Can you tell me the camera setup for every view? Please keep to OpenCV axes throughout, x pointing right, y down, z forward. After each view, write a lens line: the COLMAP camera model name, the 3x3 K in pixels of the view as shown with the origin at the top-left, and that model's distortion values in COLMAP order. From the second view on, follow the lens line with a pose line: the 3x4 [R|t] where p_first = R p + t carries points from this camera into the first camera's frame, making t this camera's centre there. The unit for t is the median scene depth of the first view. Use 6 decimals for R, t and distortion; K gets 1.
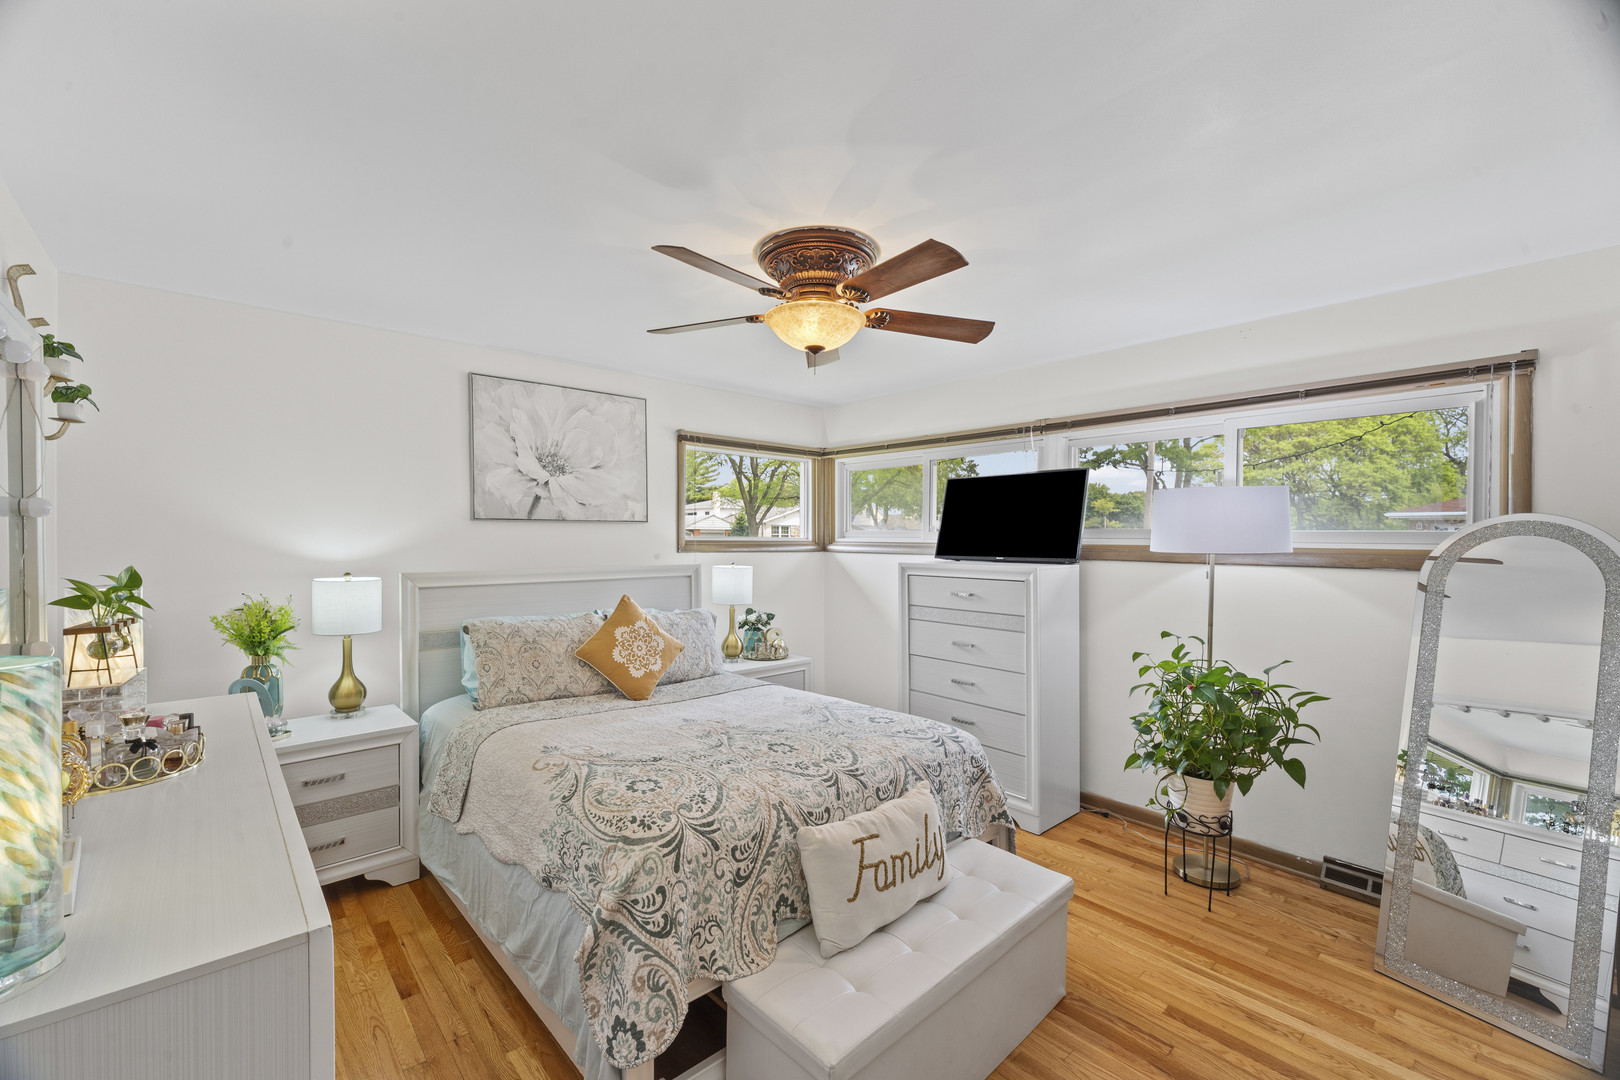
lens RADIAL K [[658.2, 0, 797.6], [0, 658.2, 545.4], [0, 0, 1]] dist [0.013633, 0.000026]
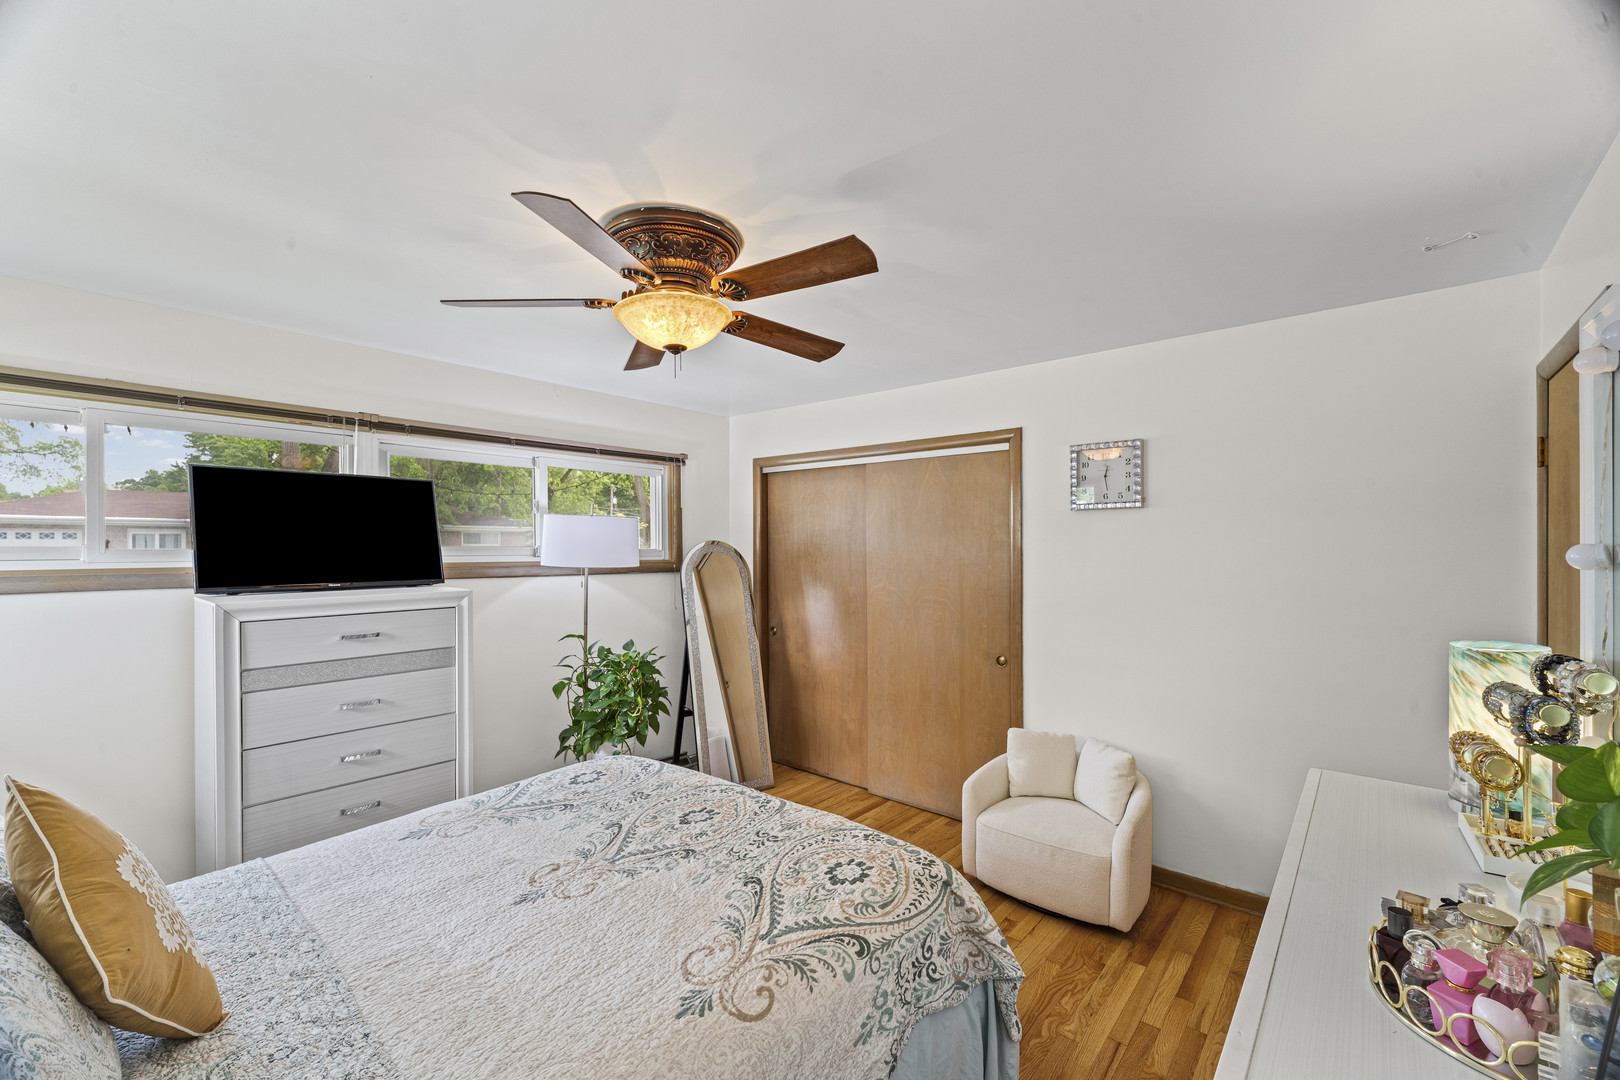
lens RADIAL K [[658.2, 0, 797.4], [0, 658.2, 543.3], [0, 0, 1]] dist [0.013633, 0.000026]
pose [[-0.116128, -0.002386, 0.993231, -0.732466], [0.009527, 0.999948, 0.003516, -0.036838], [-0.993189, 0.009871, -0.116100, 0.807095]]
